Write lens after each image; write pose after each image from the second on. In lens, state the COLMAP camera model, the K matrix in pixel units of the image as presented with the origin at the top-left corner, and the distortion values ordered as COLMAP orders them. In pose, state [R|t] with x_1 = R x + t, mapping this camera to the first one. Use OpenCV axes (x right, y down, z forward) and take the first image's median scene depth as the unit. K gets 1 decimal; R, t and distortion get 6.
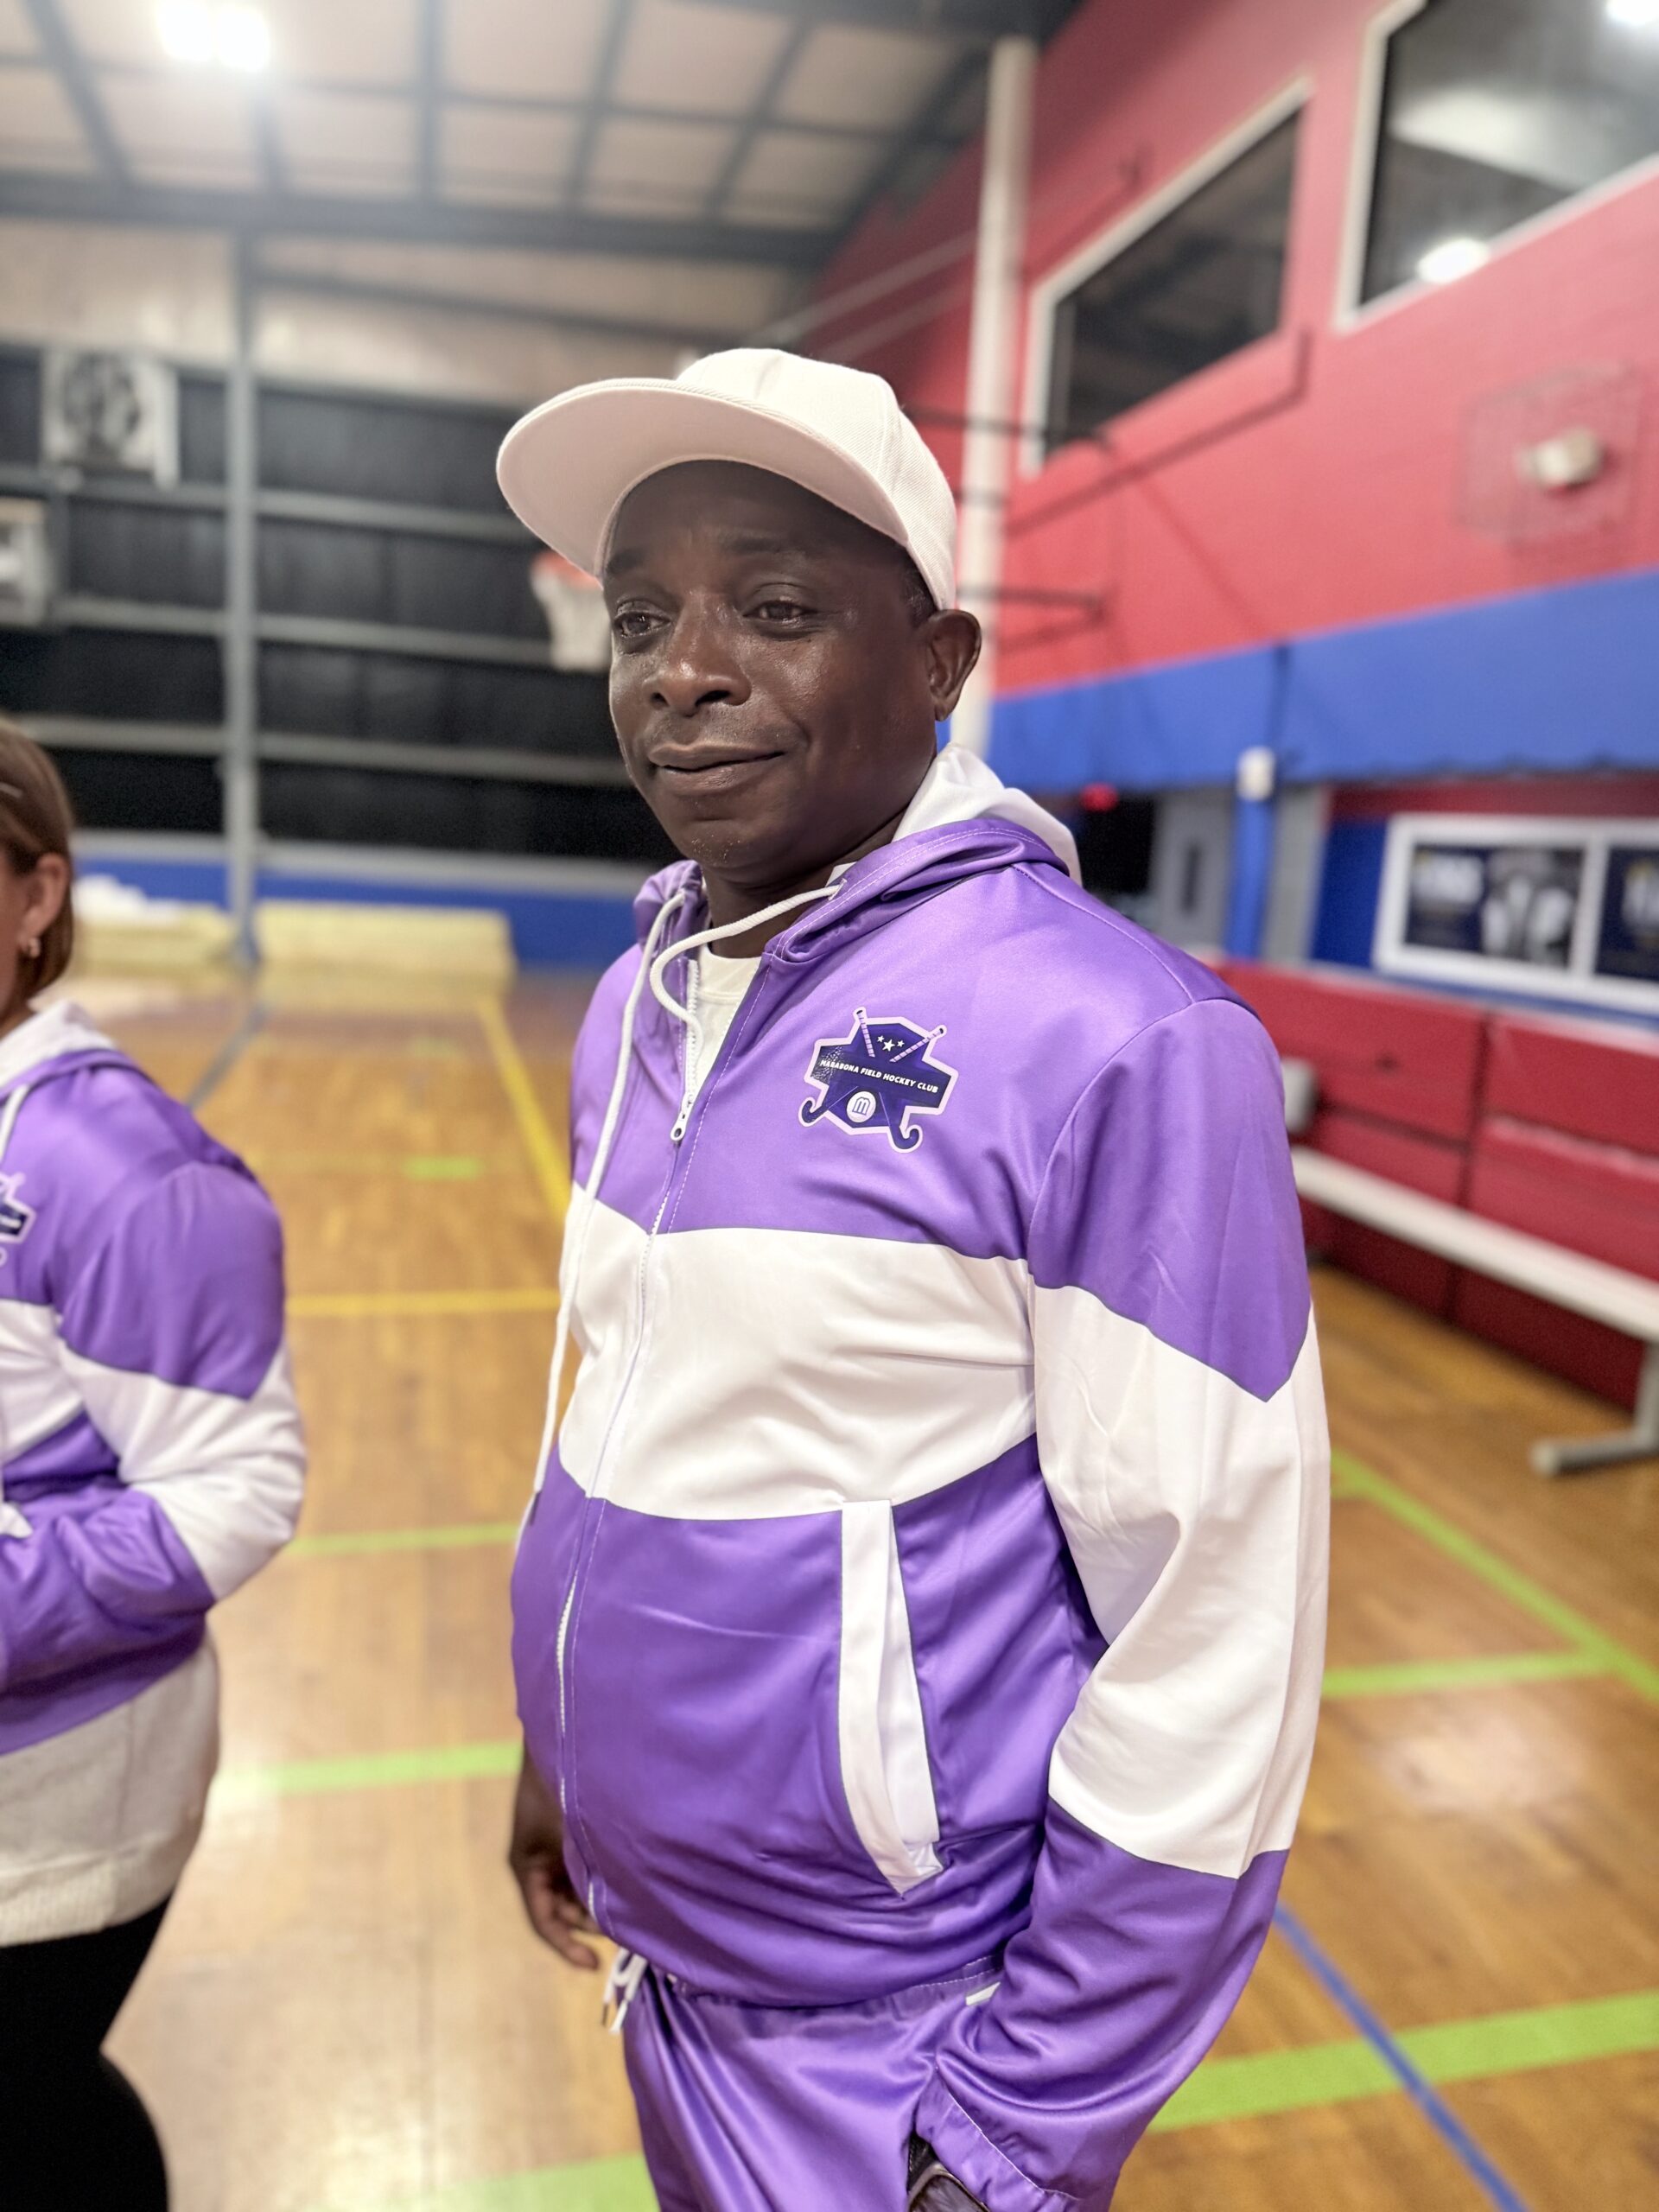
lens RADIAL K [[1538.1, 0, 829.5], [0, 1538.1, 1106.0], [0, 0, 1]] dist [-0.003328, -0.024212]
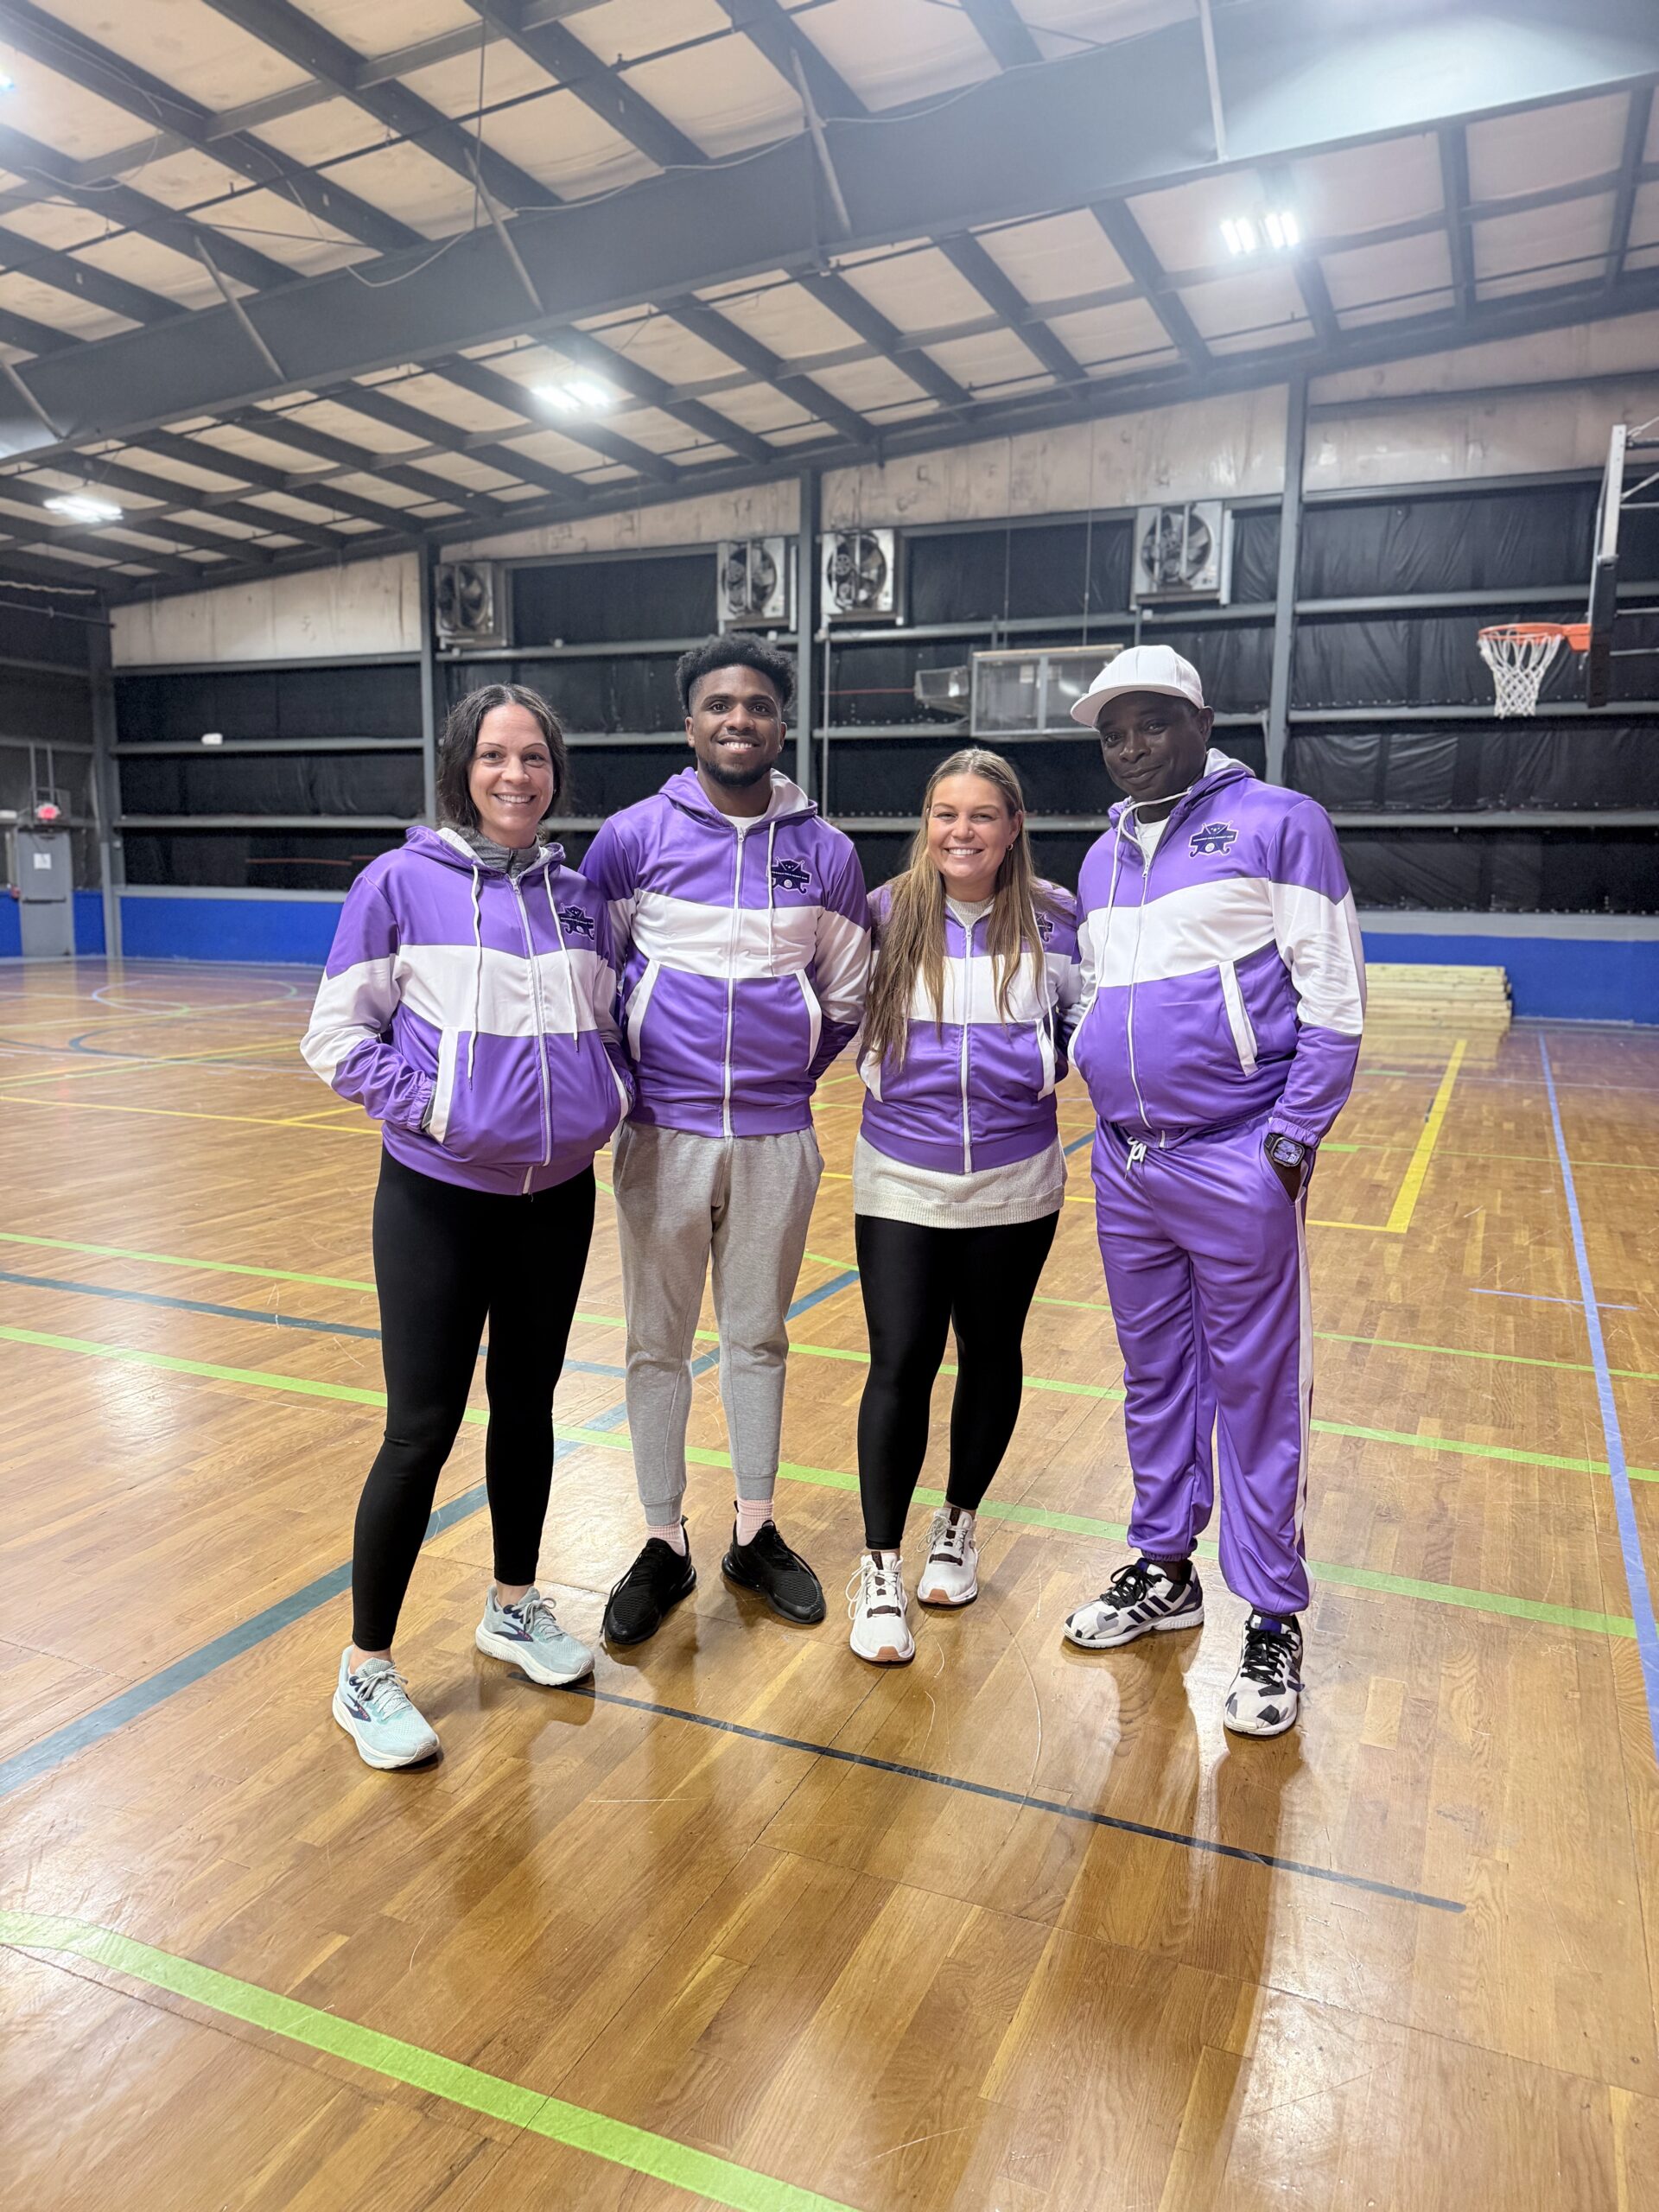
lens RADIAL K [[1538.1, 0, 829.5], [0, 1538.1, 1106.0], [0, 0, 1]] dist [-0.003328, -0.024212]
pose [[0.791880, 0.033667, -0.609747, 0.061548], [-0.063949, 0.997561, -0.027970, 0.031278], [0.607319, 0.061141, 0.792102, -0.098422]]
